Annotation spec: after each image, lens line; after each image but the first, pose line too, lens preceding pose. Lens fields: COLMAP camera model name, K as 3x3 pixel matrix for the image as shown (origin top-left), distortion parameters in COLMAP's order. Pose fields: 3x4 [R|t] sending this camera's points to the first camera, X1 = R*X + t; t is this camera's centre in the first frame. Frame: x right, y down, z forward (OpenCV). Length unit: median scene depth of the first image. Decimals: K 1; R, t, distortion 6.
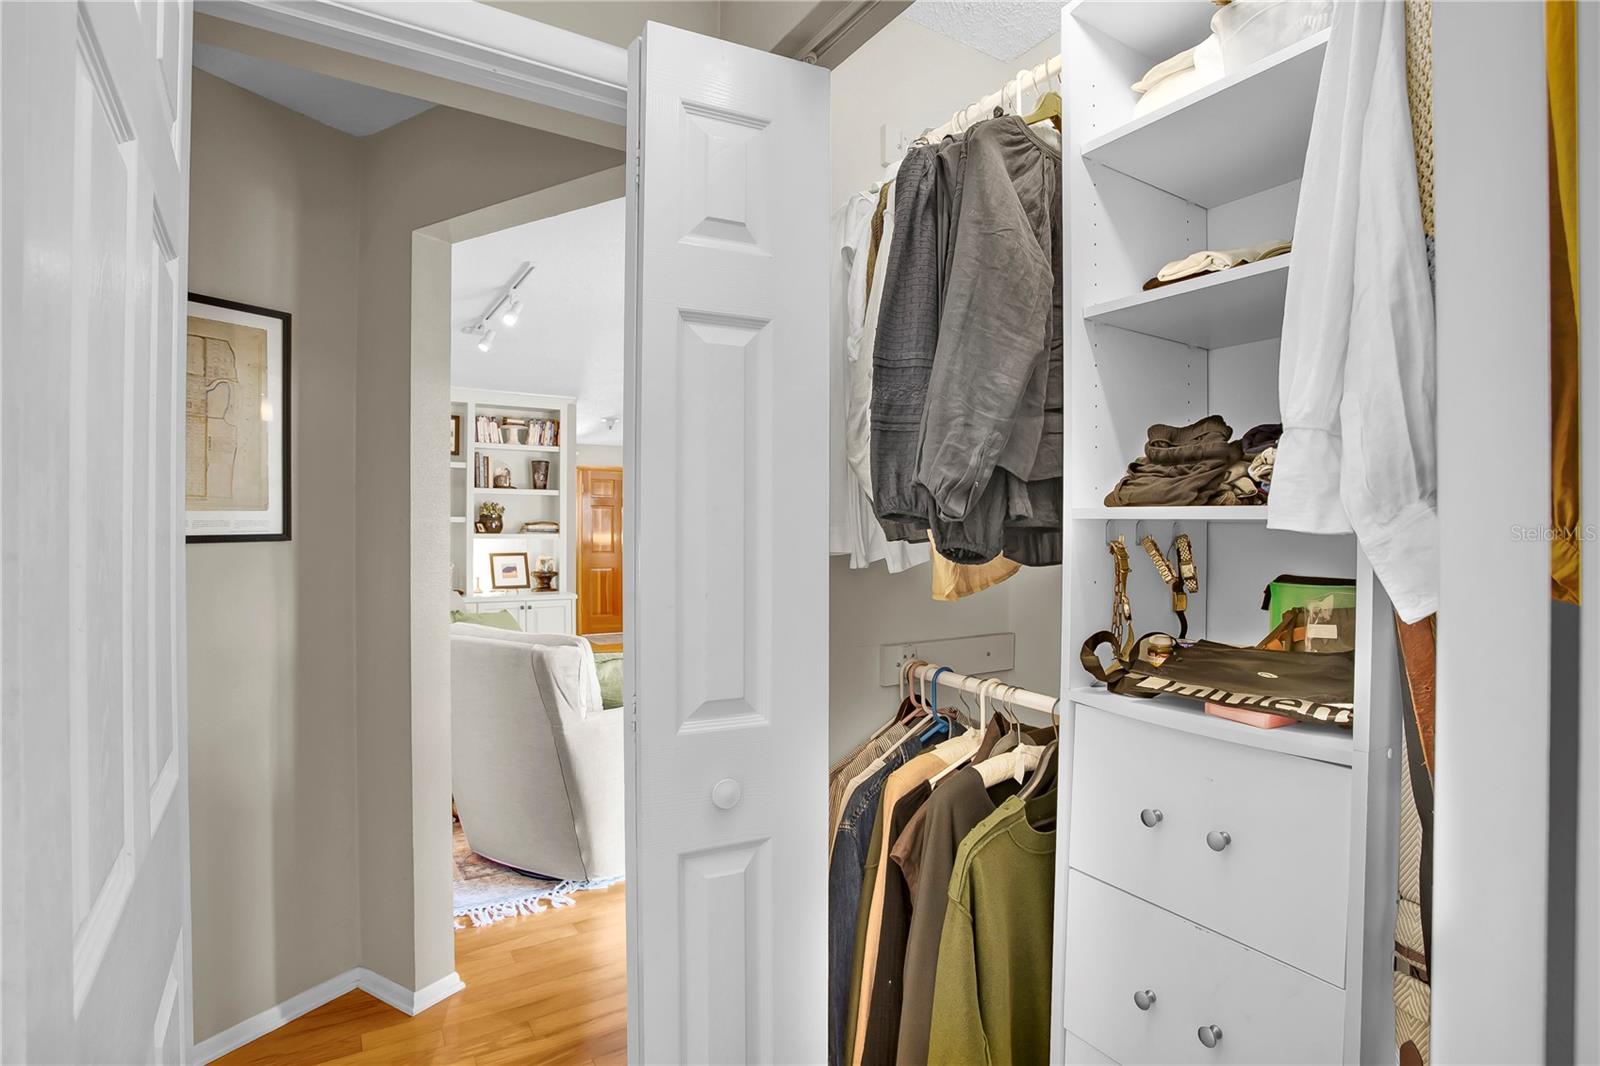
lens RADIAL K [[794.9, 0, 796.5], [0, 794.9, 534.1], [0, 0, 1]] dist [-0.059837, 0.023665]
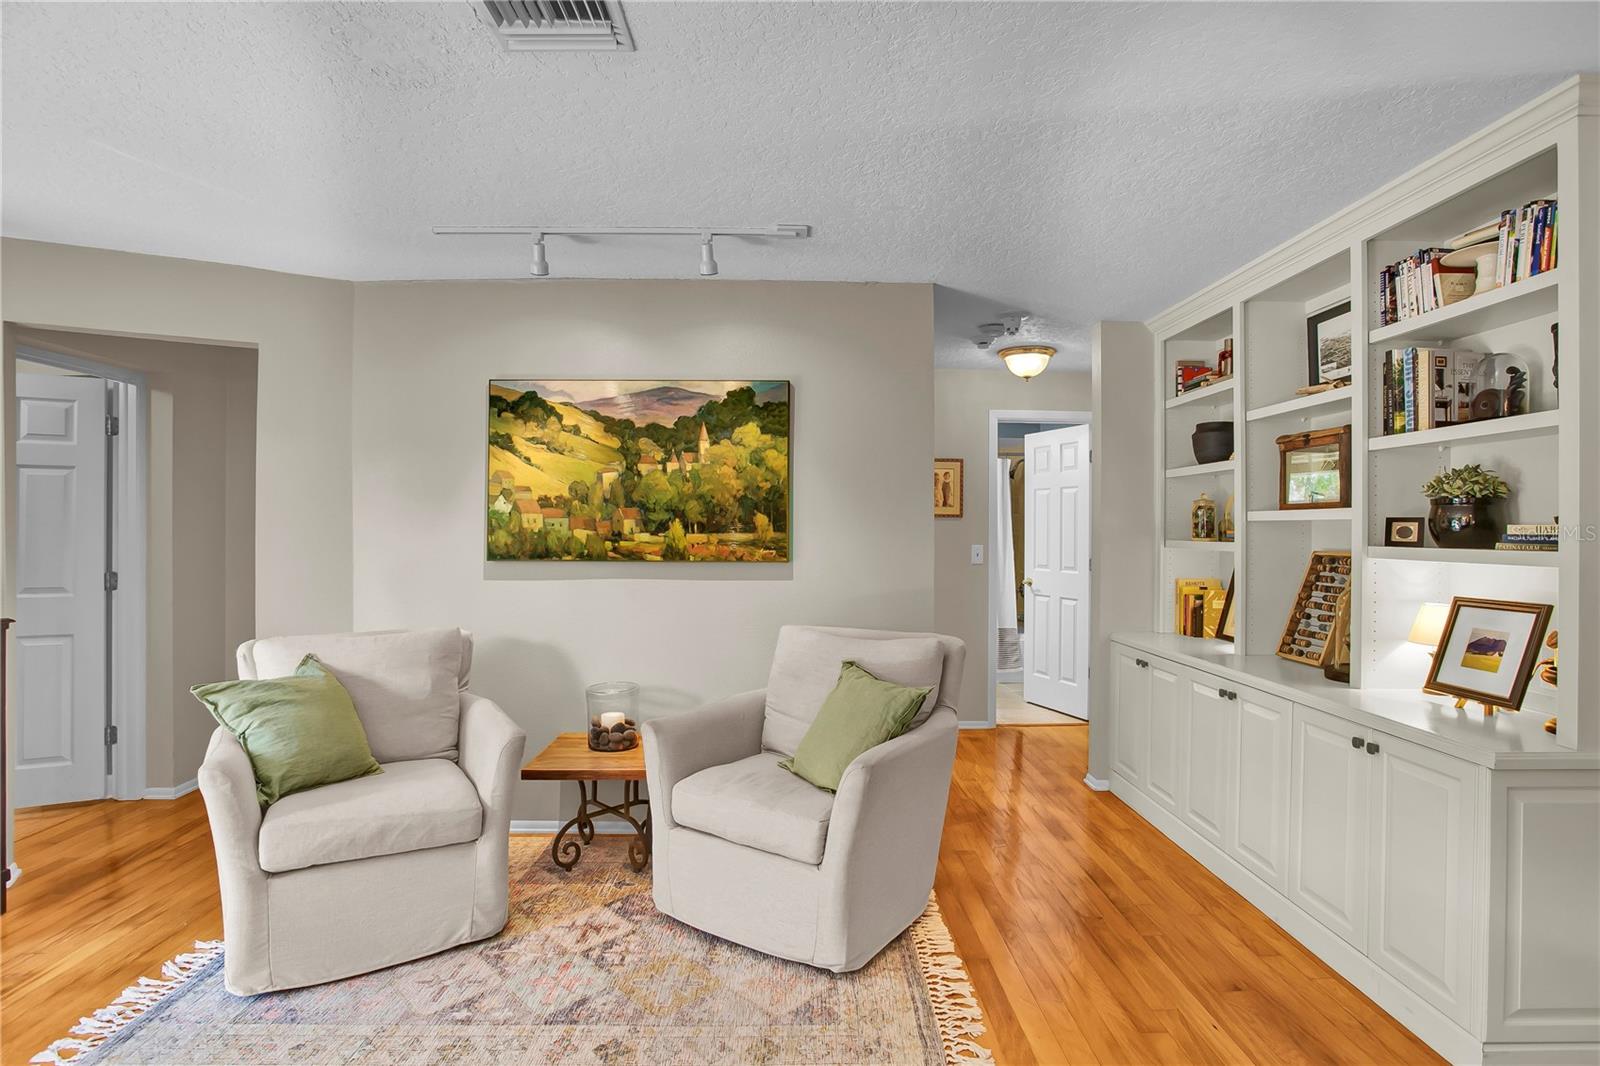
lens RADIAL K [[794.9, 0, 806.7], [0, 794.9, 525.9], [0, 0, 1]] dist [-0.059837, 0.023665]
pose [[-0.529957, -0.007161, -0.847994, 0.102788], [-0.005490, 0.999972, -0.005013, -0.007297], [0.848007, 0.001998, -0.529982, 0.915525]]
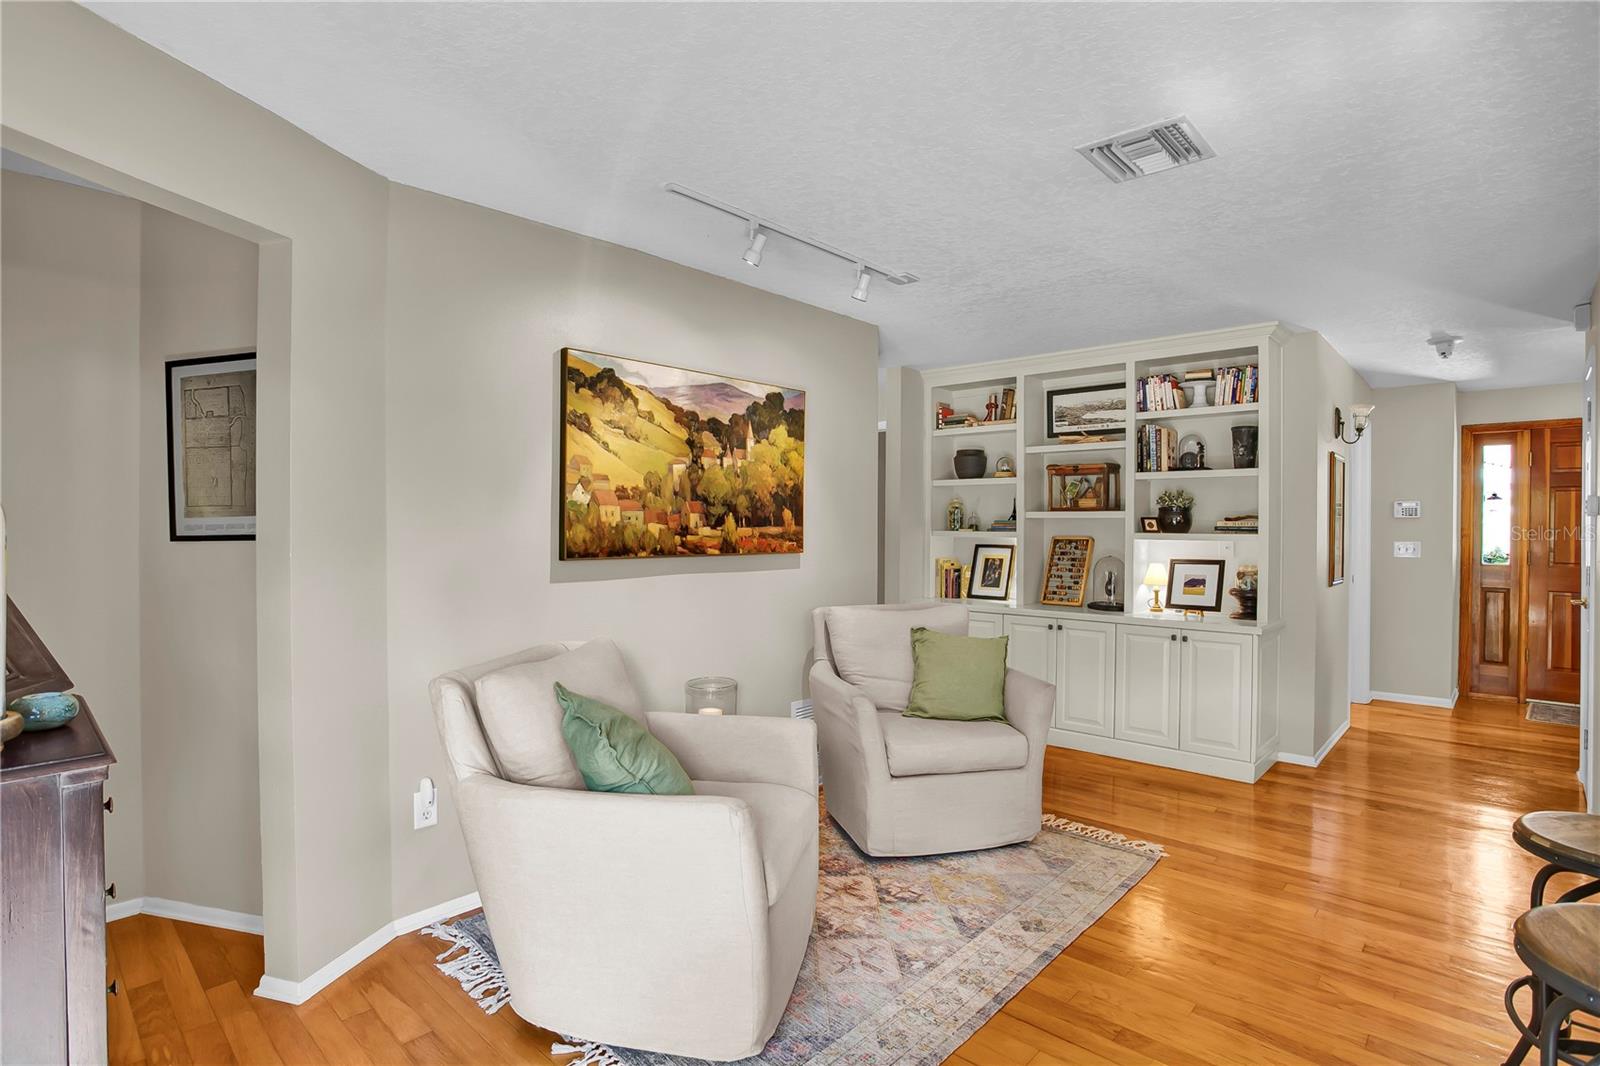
lens RADIAL K [[794.9, 0, 807.5], [0, 794.9, 530.3], [0, 0, 1]] dist [-0.059837, 0.023665]
pose [[0.246943, 0.005903, -0.969012, 0.240077], [-0.003890, 0.999979, 0.005101, -0.005373], [0.969022, 0.002510, 0.246961, 0.477211]]
